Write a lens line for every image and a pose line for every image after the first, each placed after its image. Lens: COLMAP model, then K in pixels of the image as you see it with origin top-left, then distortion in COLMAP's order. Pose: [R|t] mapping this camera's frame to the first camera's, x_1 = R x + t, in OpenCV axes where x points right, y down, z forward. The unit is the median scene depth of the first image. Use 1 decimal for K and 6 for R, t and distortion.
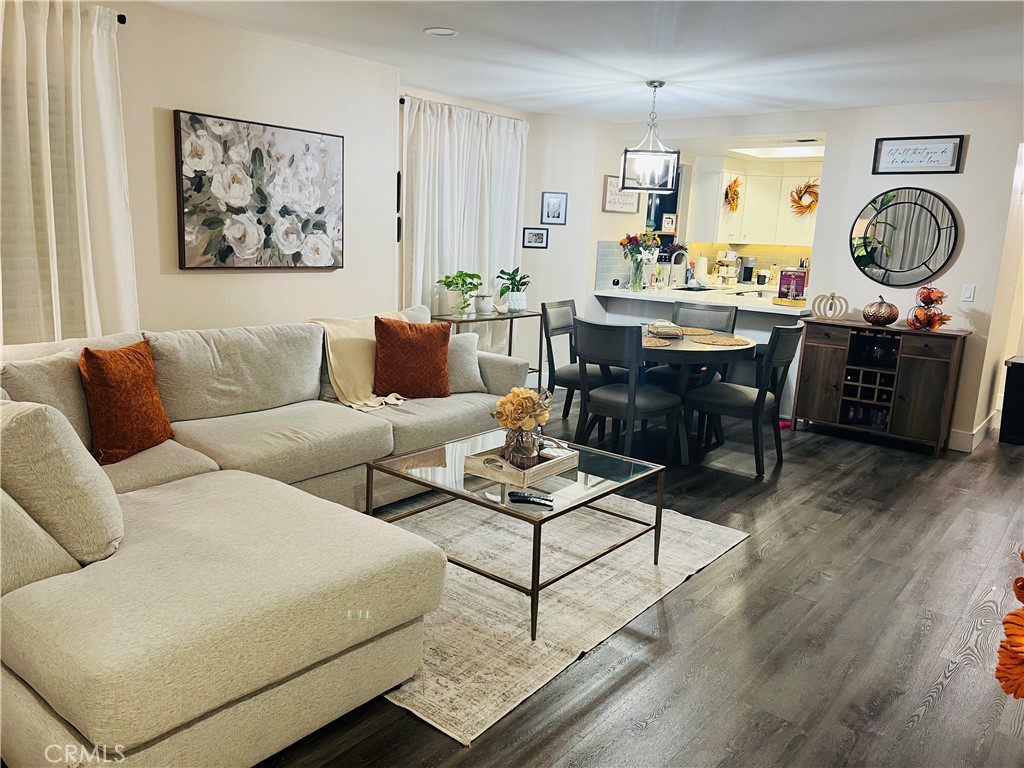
lens RADIAL K [[769.2, 0, 512.0], [0, 769.2, 384.0], [0, 0, 1]] dist [-0.000201, 0.000029]
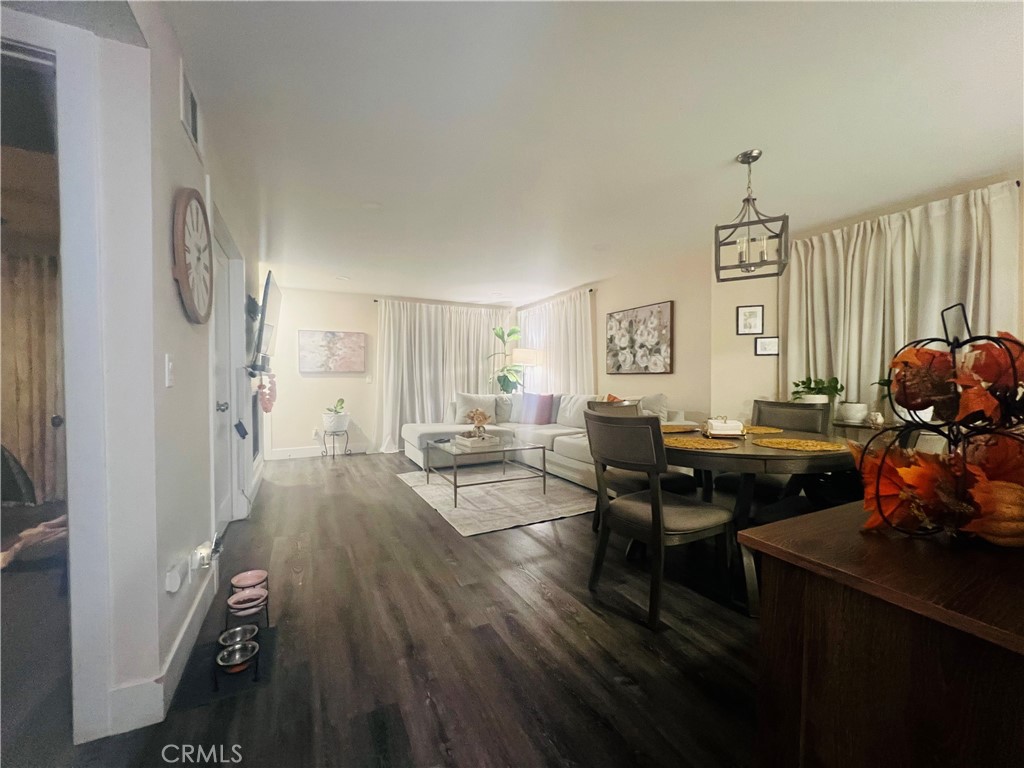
lens RADIAL K [[412.7, 0, 512.0], [0, 412.7, 384.0], [0, 0, 1]] dist [-0.000090, -0.000006]
pose [[-0.408014, -0.031051, -0.912448, 0.871851], [-0.191665, 0.980063, 0.052354, -0.120194], [0.892630, 0.196246, -0.405831, 1.191996]]
